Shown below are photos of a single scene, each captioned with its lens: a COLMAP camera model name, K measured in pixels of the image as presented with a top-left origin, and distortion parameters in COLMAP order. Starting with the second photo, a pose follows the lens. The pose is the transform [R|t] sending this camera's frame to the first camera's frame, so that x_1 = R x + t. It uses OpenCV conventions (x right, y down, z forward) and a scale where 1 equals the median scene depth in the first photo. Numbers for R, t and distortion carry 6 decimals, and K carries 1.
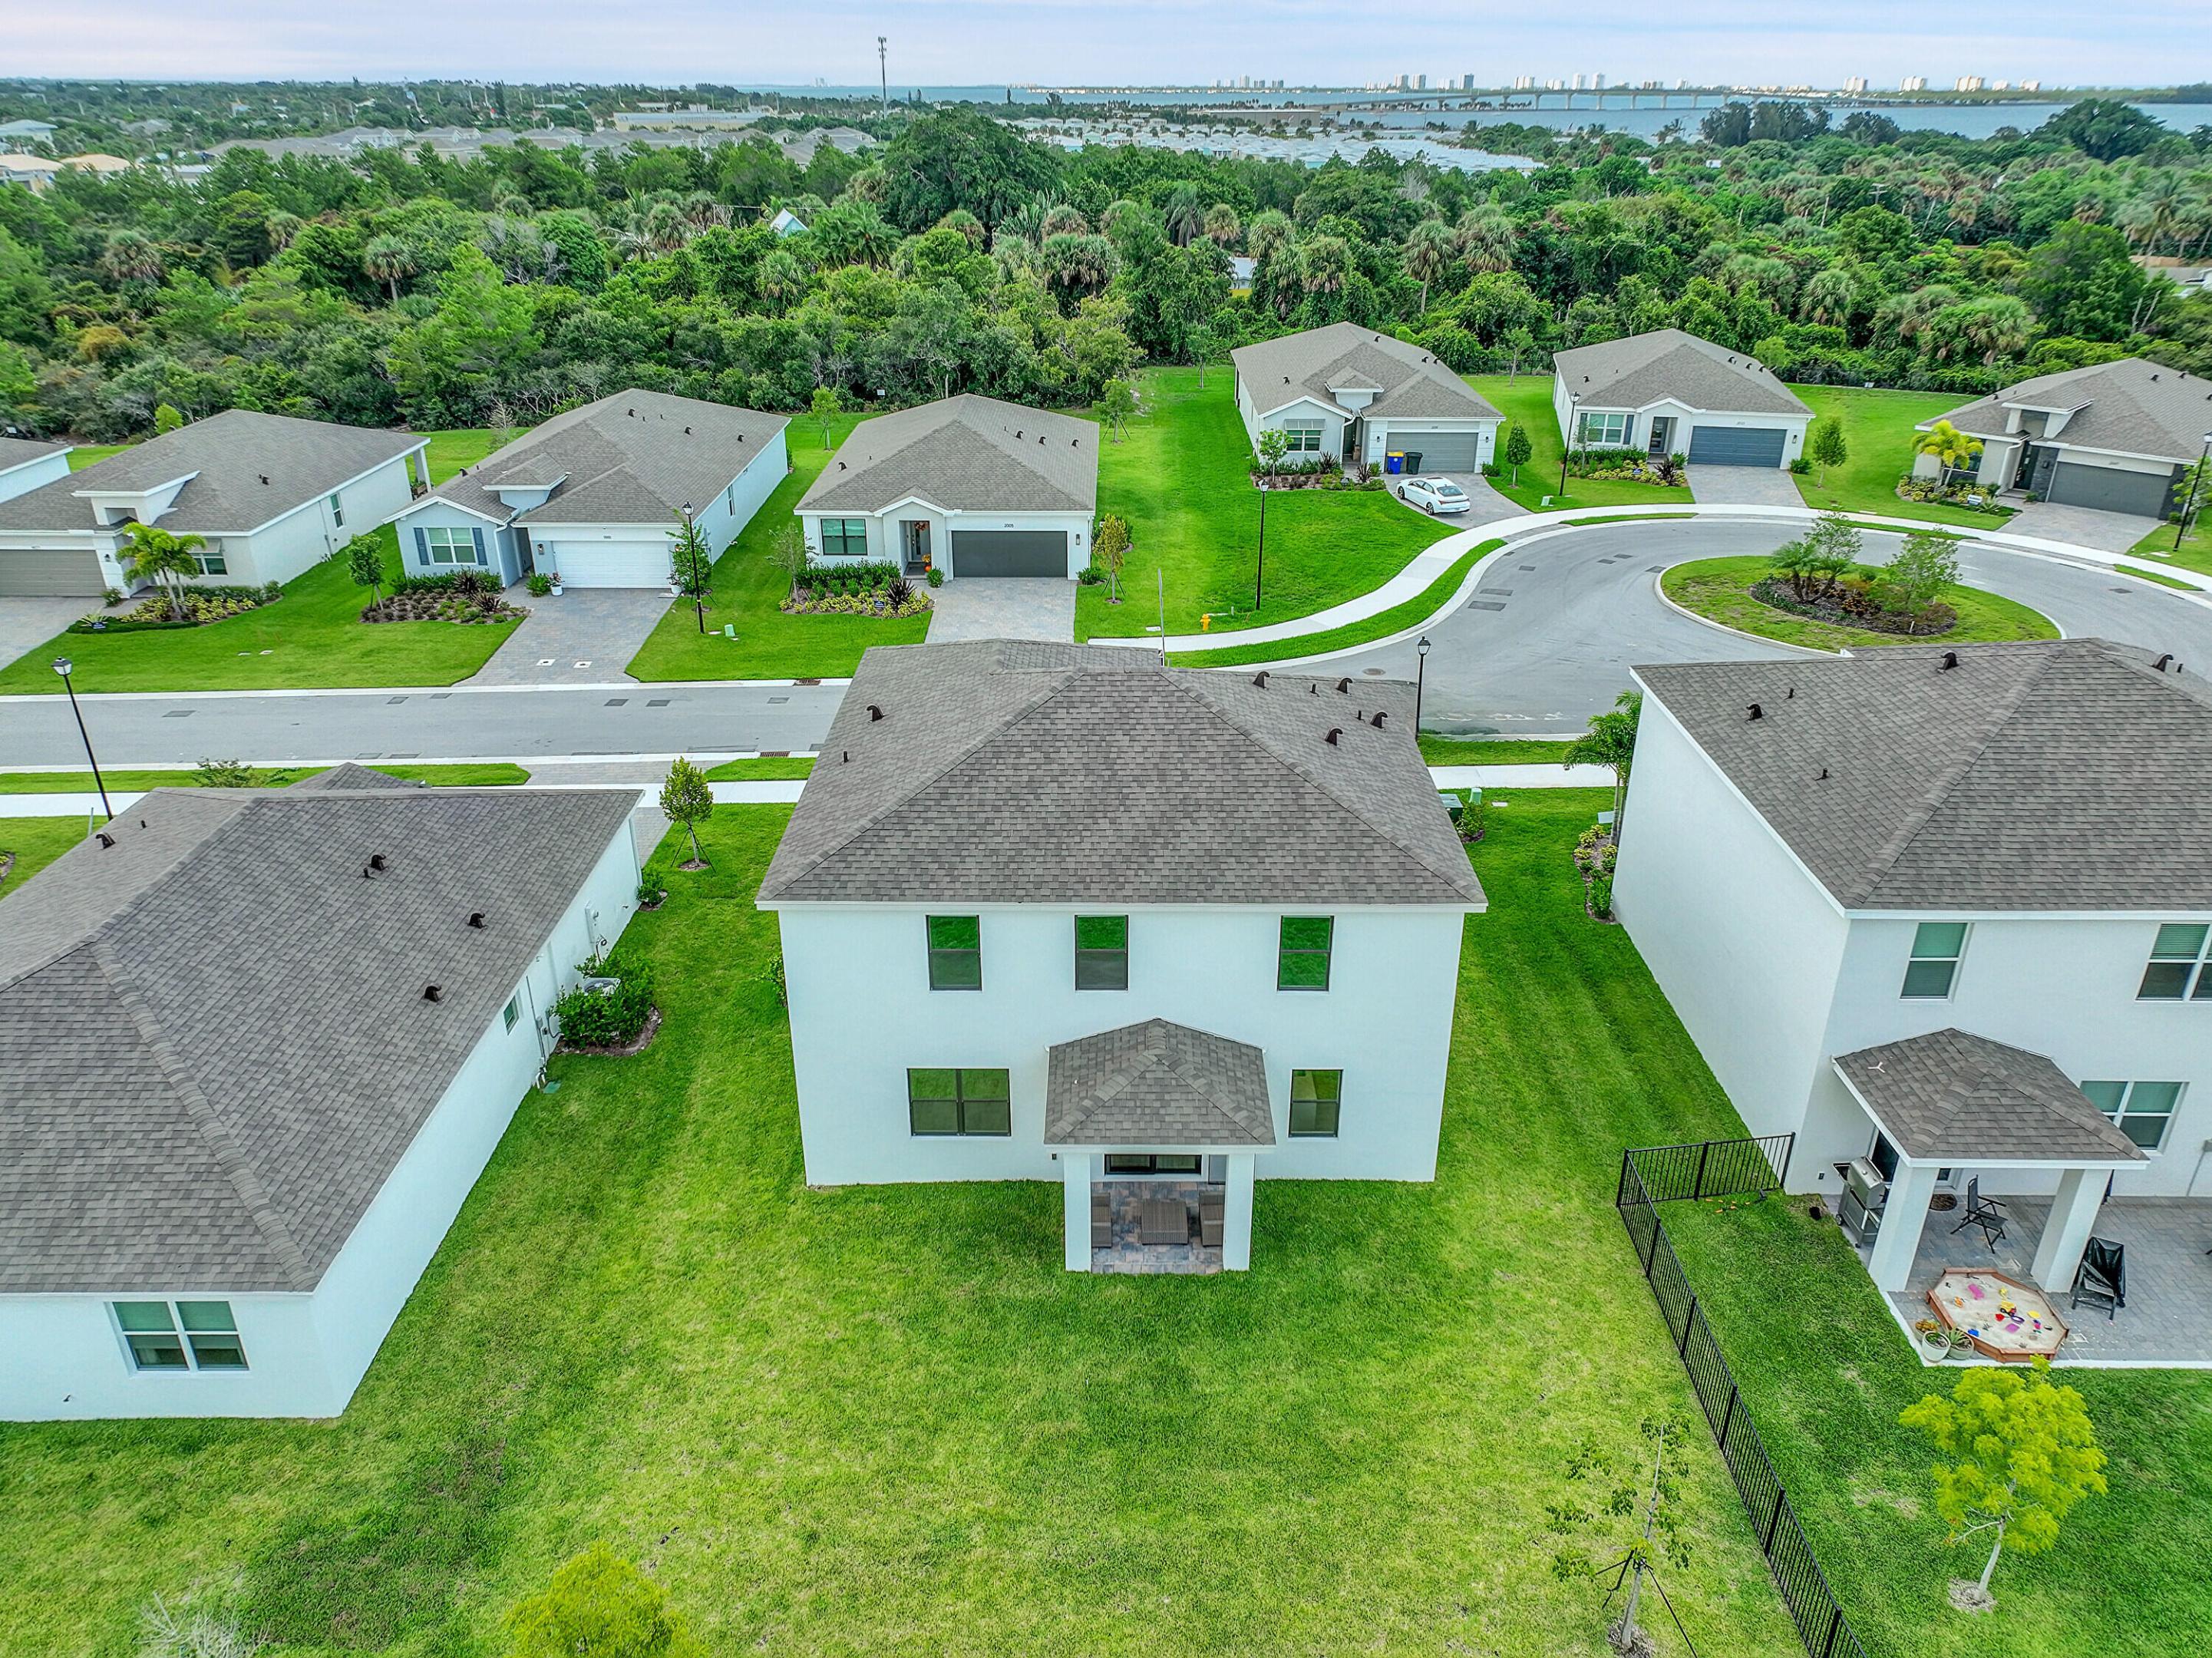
lens RADIAL K [[1551.0, 0, 1104.5], [0, 1551.0, 822.9], [0, 0, 1]] dist [-0.003553, 0.018999]
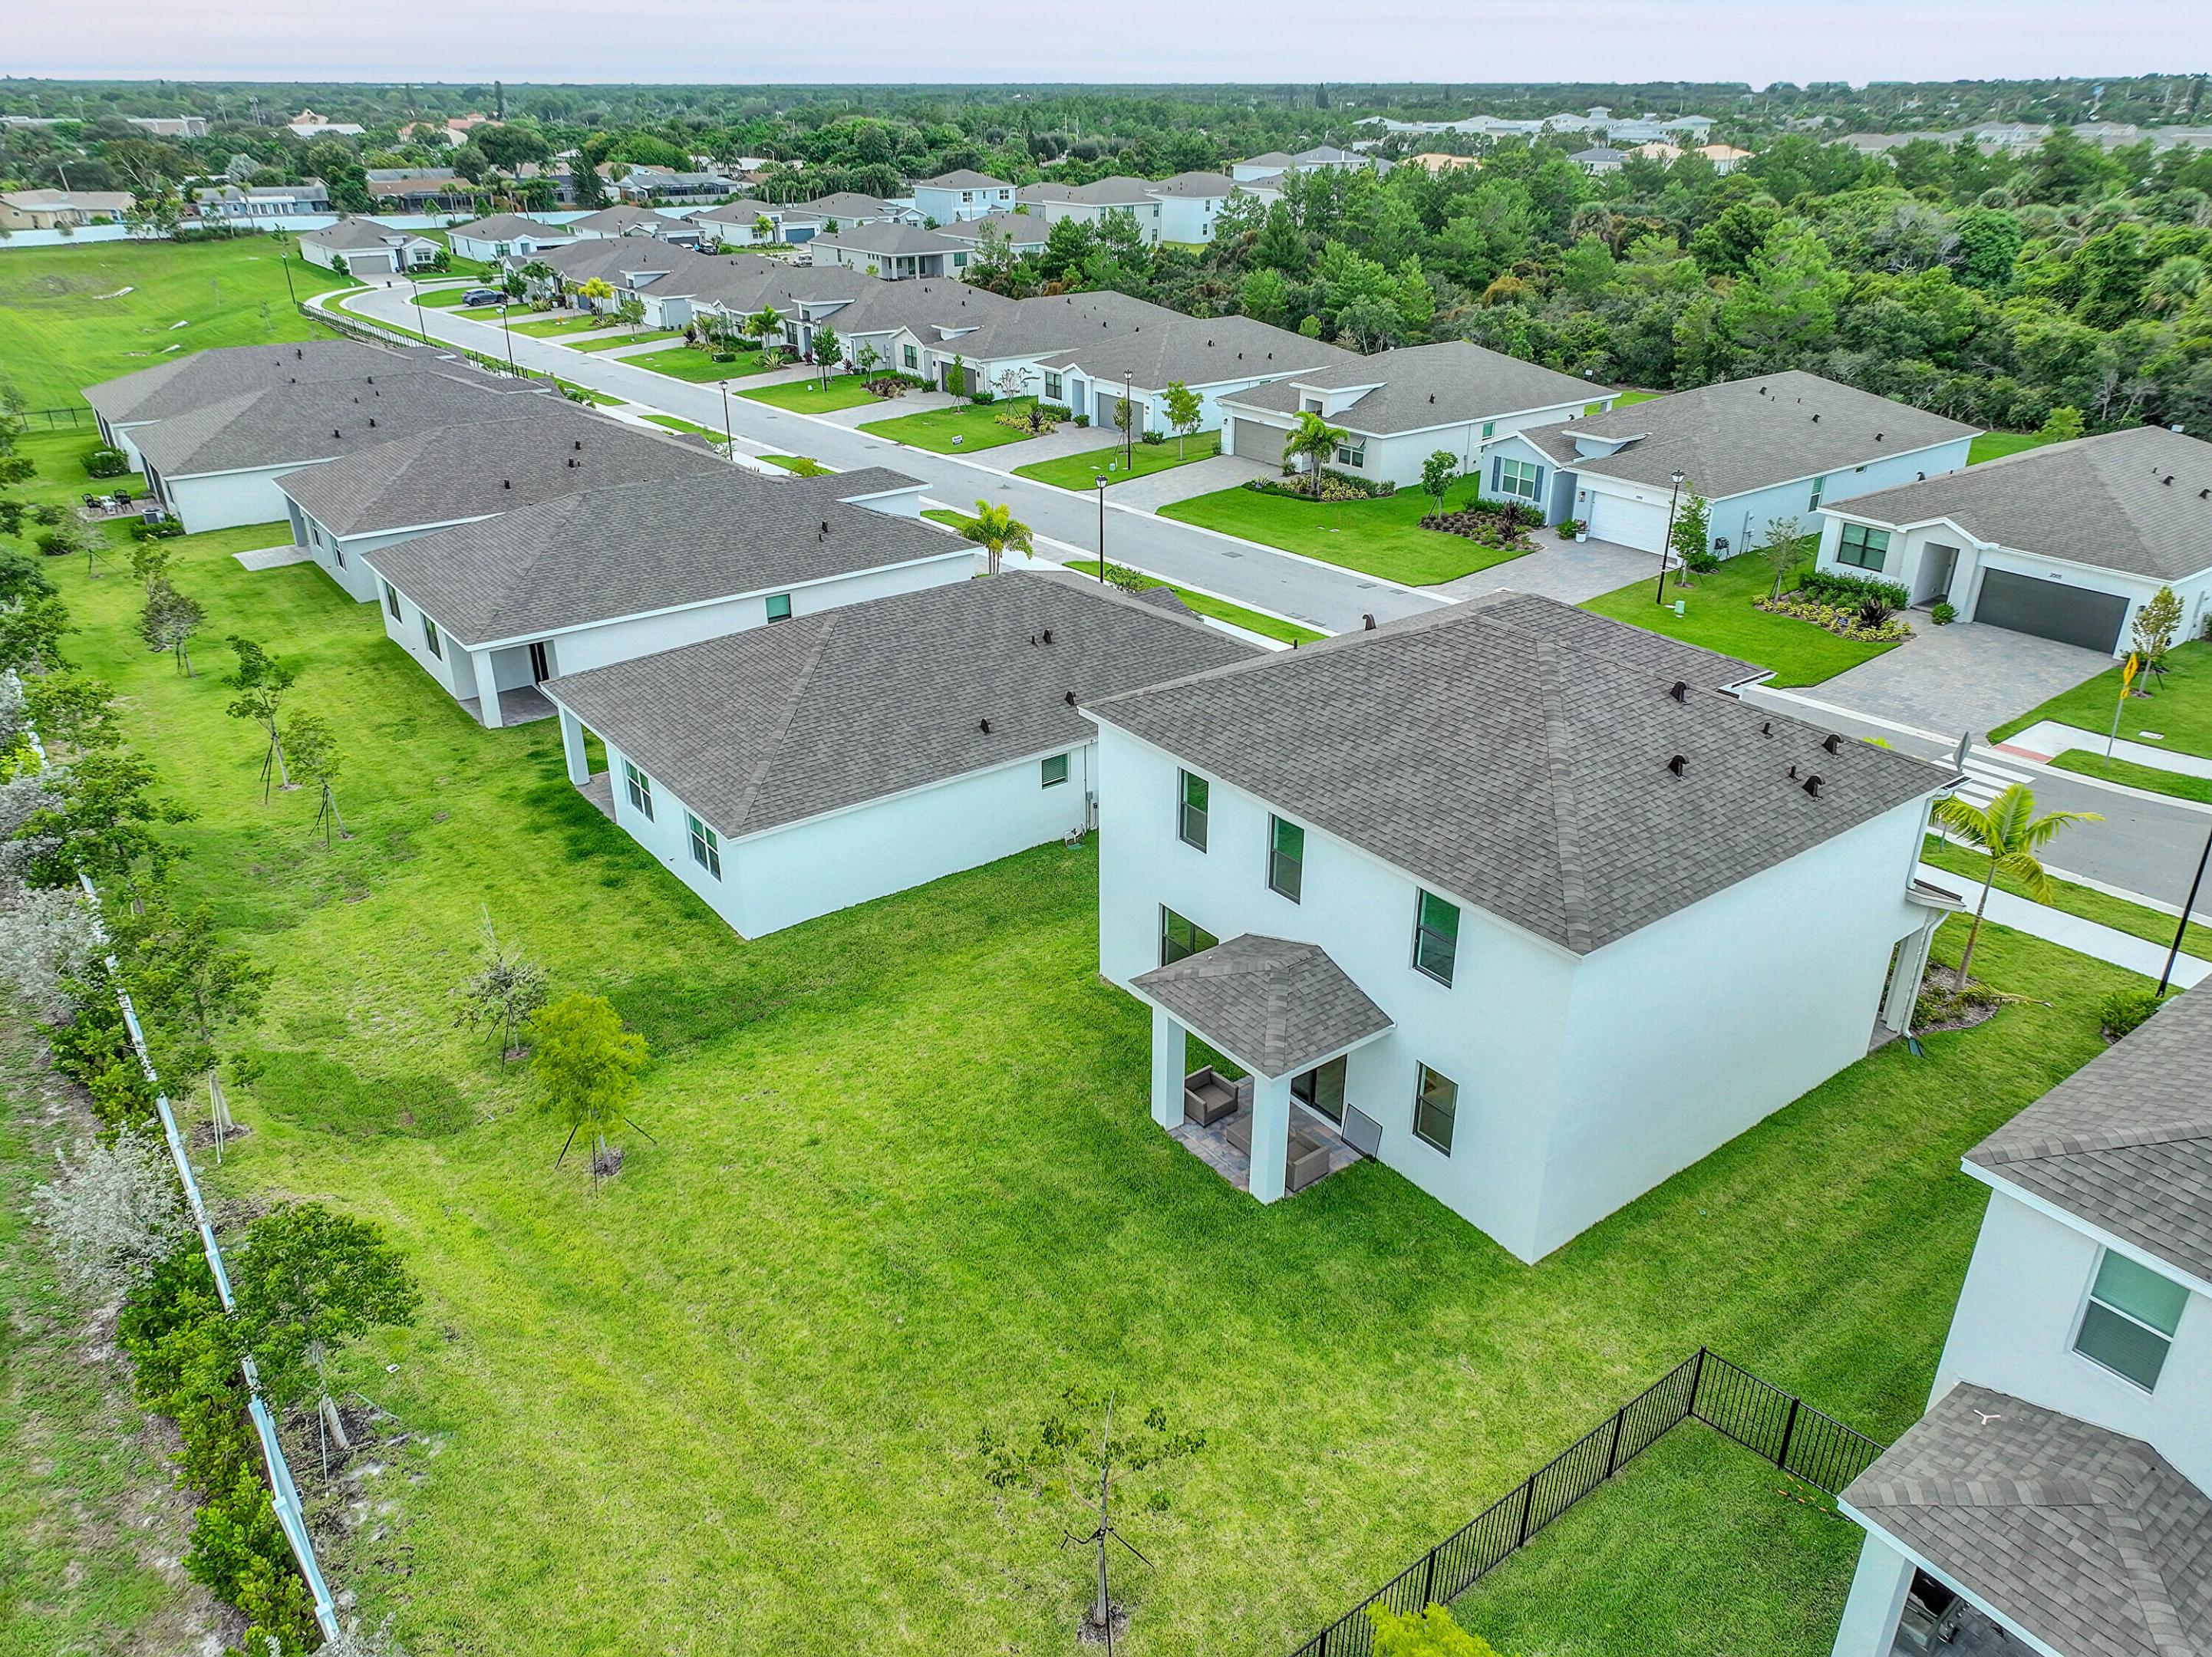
lens RADIAL K [[1550.8, 0, 1107.5], [0, 1550.8, 824.0], [0, 0, 1]] dist [-0.003553, 0.018999]
pose [[0.602953, 0.343328, -0.720121, 0.284001], [-0.342431, 0.926656, 0.155081, -0.024317], [0.720548, 0.153085, 0.676296, 0.094024]]
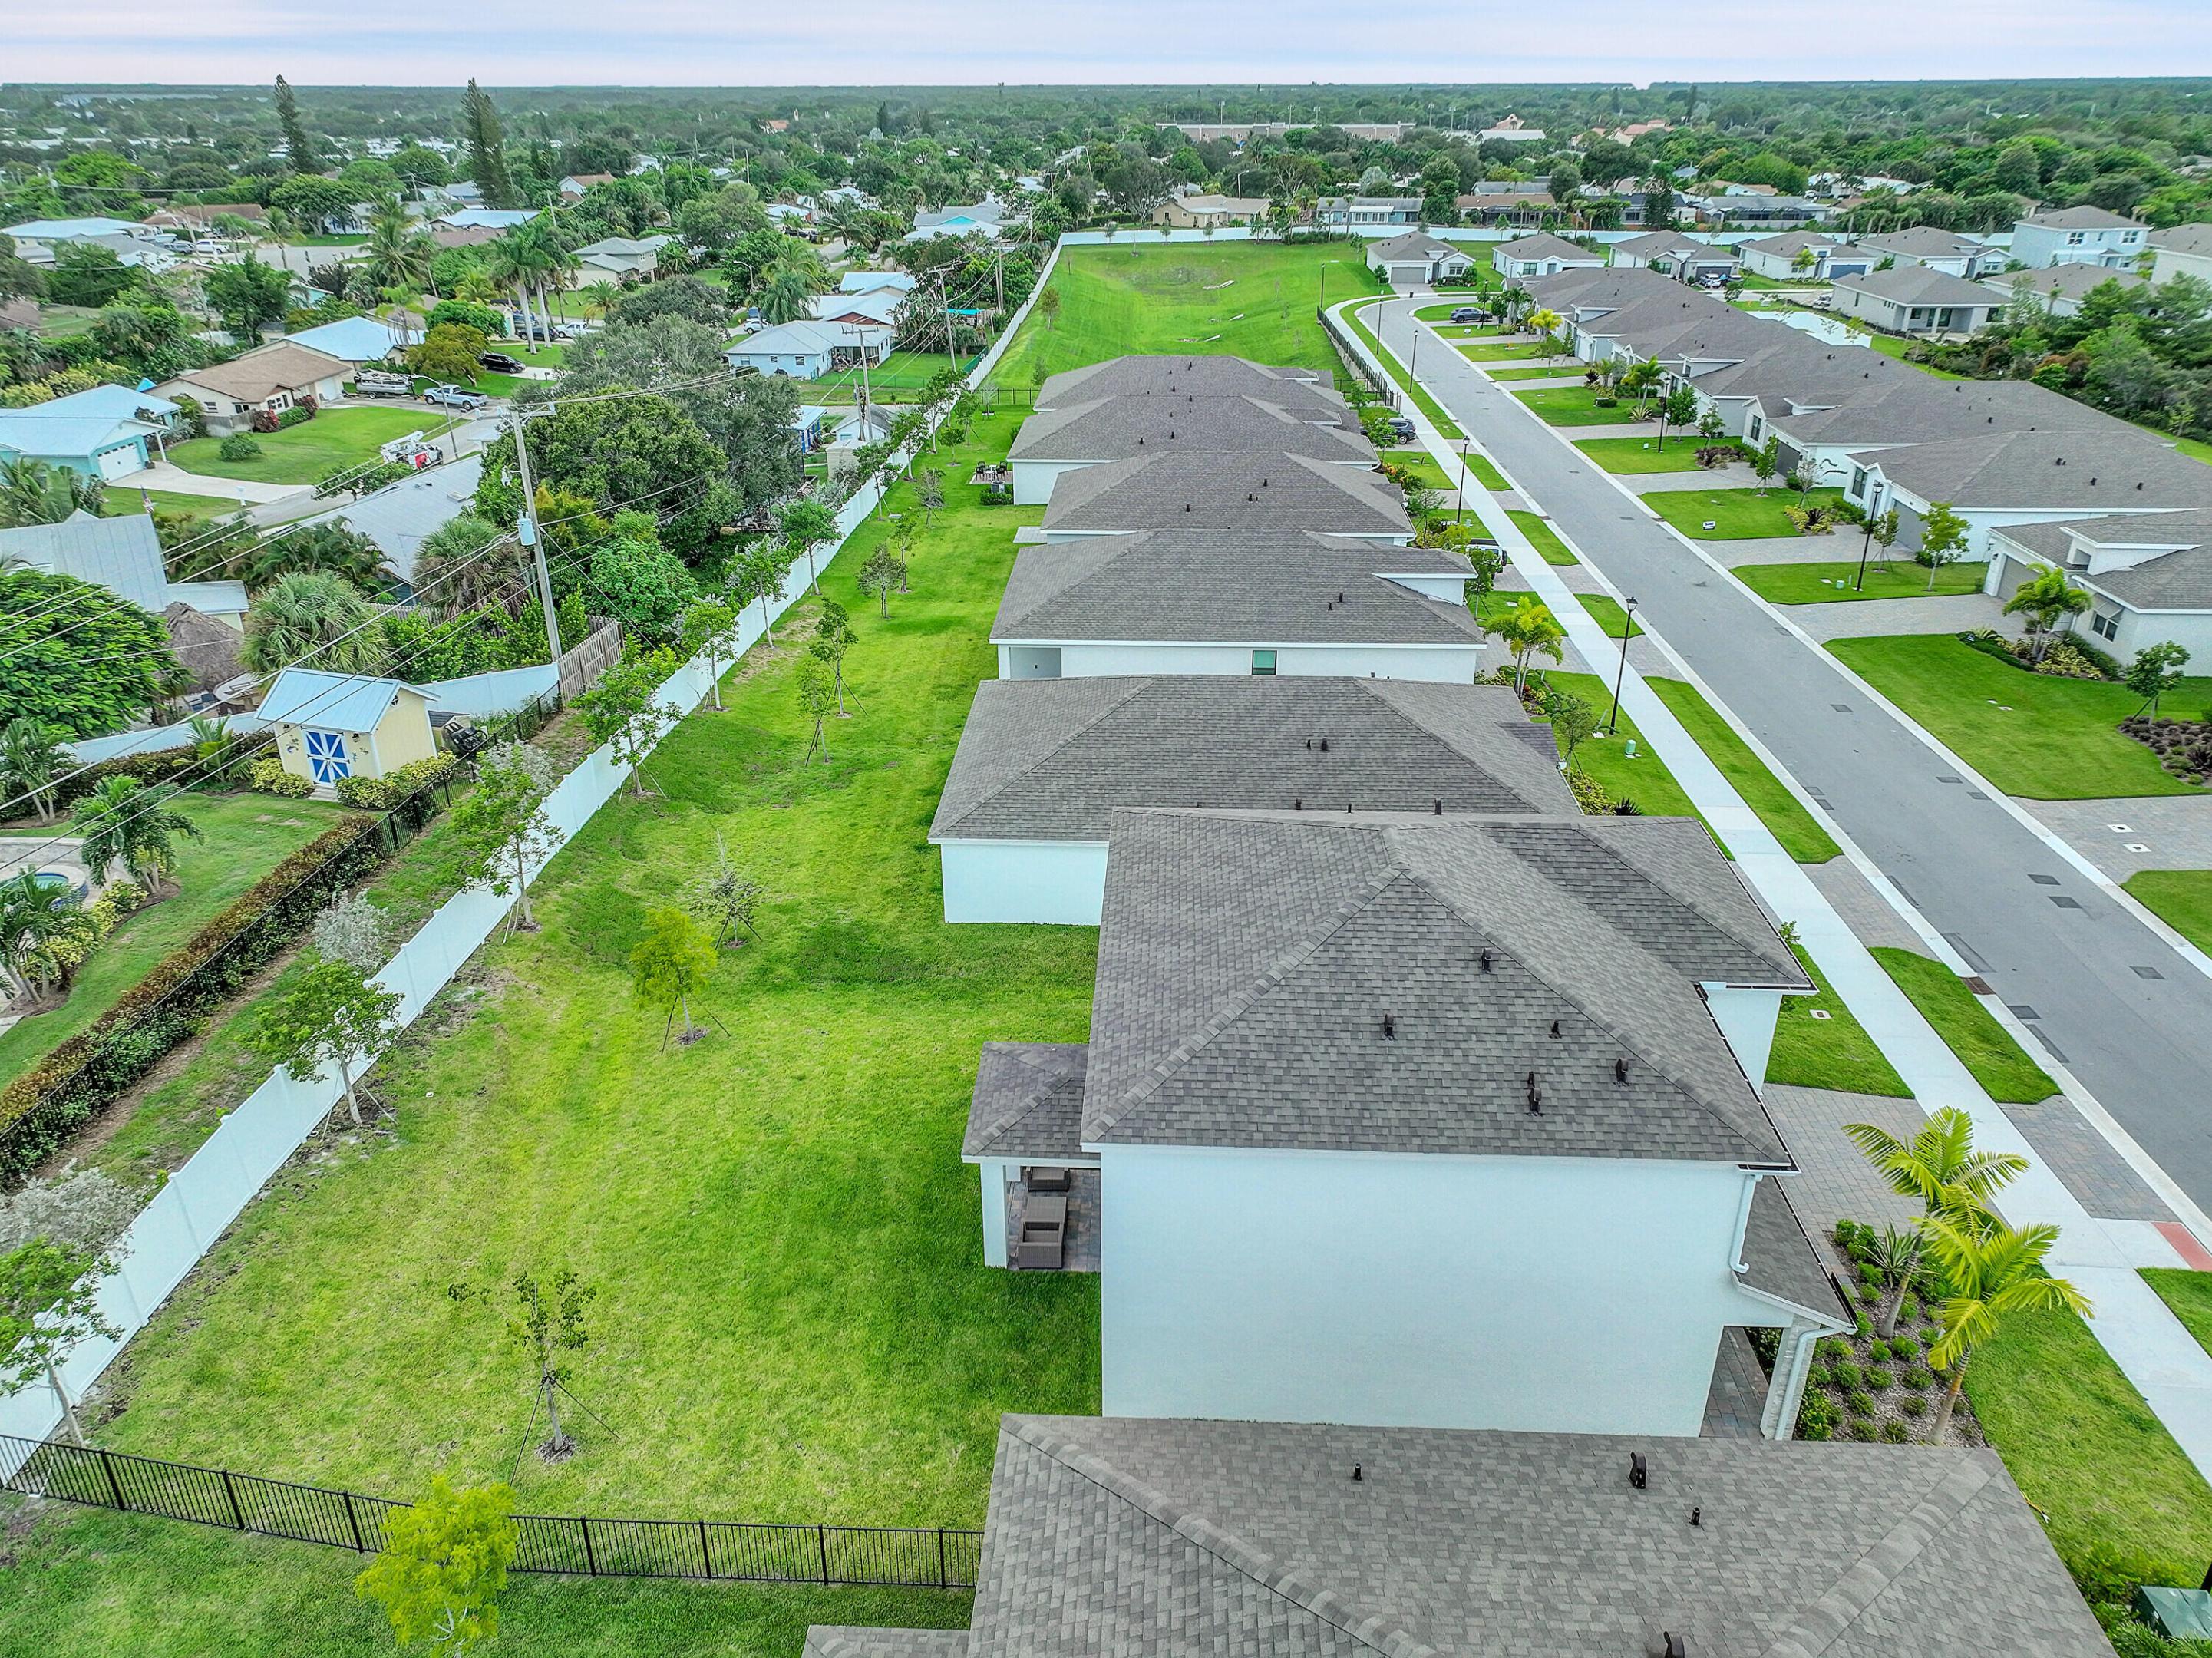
lens RADIAL K [[1551.0, 0, 1104.4], [0, 1551.0, 824.7], [0, 0, 1]] dist [-0.003553, 0.018999]
pose [[-0.042707, 0.430369, -0.901642, 0.416778], [-0.426935, 0.808056, 0.405921, -0.201318], [0.903273, 0.402279, 0.149230, 0.334507]]
